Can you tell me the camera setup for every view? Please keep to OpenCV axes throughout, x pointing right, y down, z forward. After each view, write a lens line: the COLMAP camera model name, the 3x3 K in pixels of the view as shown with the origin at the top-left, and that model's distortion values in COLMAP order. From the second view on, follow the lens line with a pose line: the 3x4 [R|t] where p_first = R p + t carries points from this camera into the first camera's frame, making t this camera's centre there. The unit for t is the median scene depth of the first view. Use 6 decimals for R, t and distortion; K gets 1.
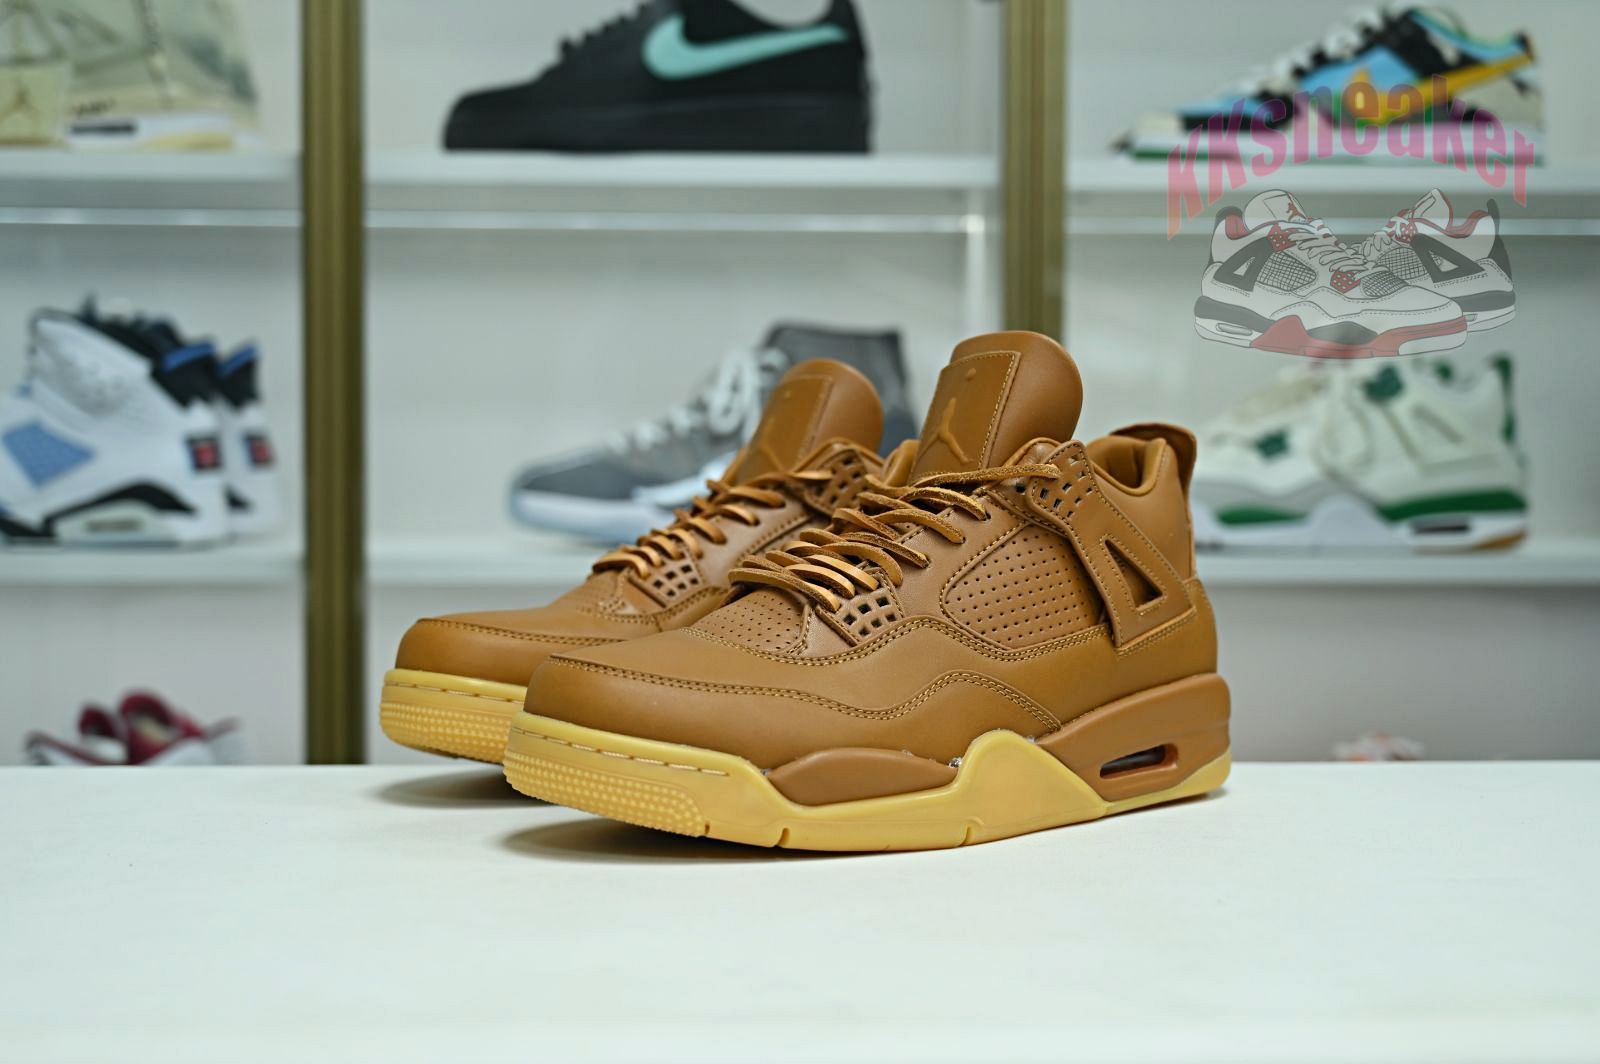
lens RADIAL K [[2057.0, 0, 805.8], [0, 2057.0, 527.3], [0, 0, 1]] dist [-0.031281, 0.000000]
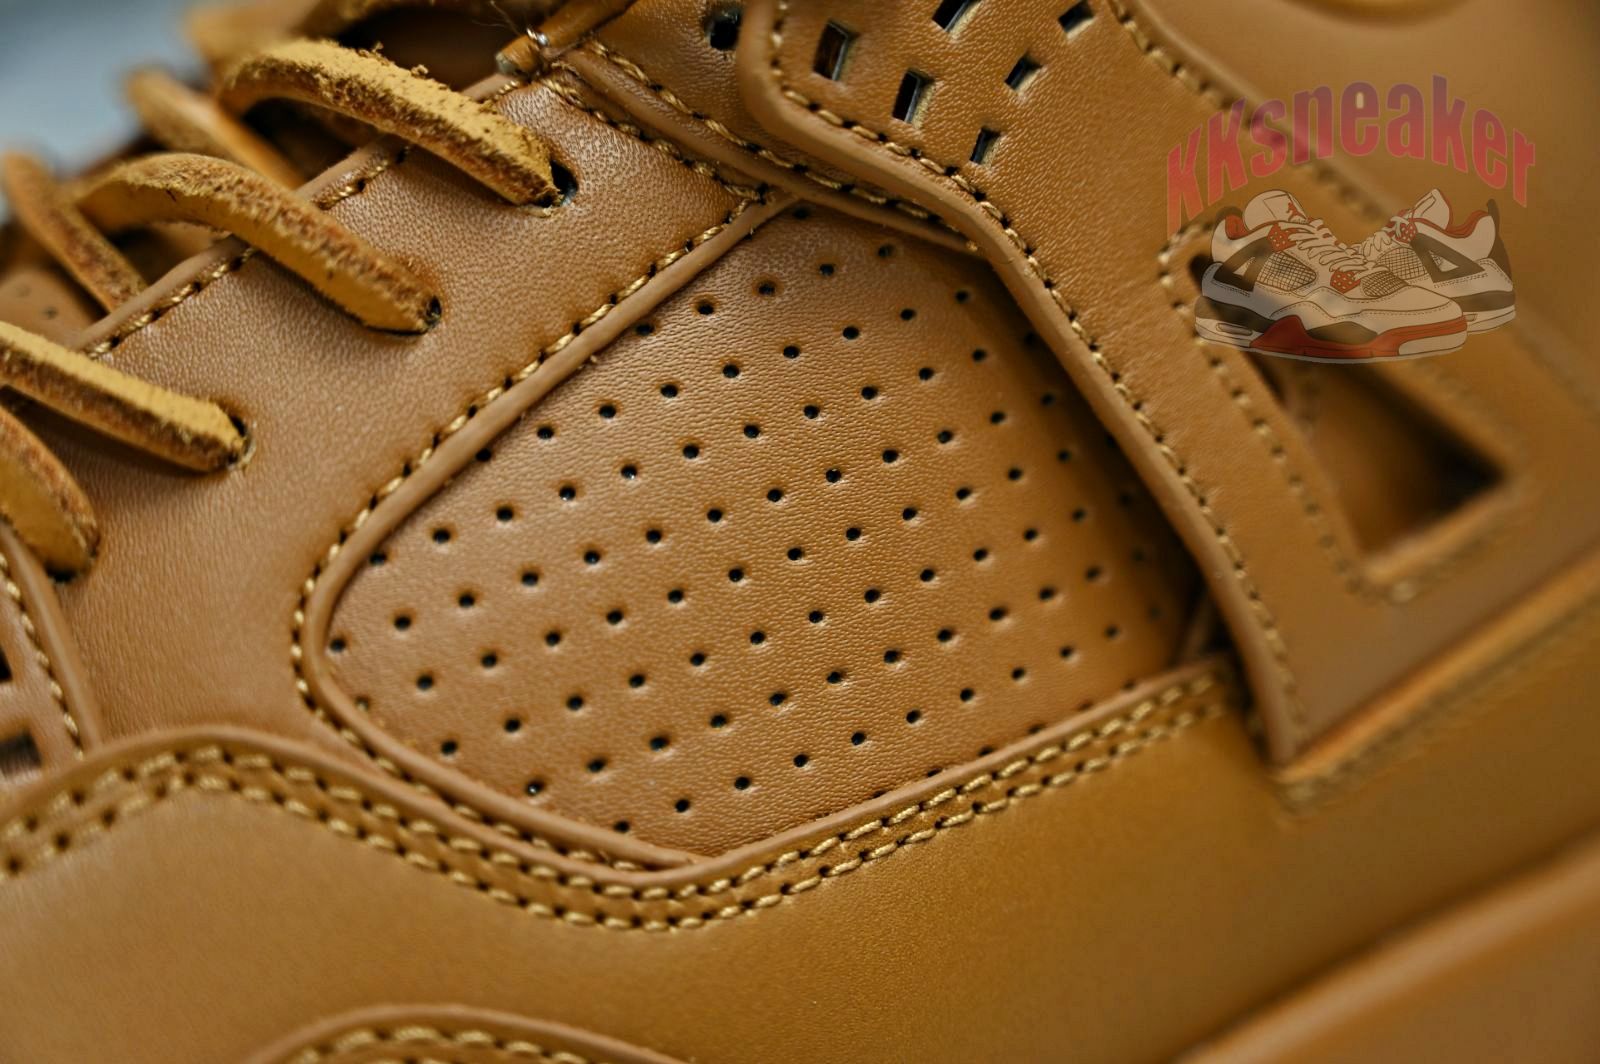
lens RADIAL K [[3142.2, 0, 801.8], [0, 3142.2, 526.4], [0, 0, 1]] dist [-0.175333, 0.000000]
pose [[0.992188, -0.040298, -0.118063, 0.056589], [0.057005, 0.988261, 0.141744, -0.005399], [0.110965, -0.147367, 0.982838, 0.273240]]
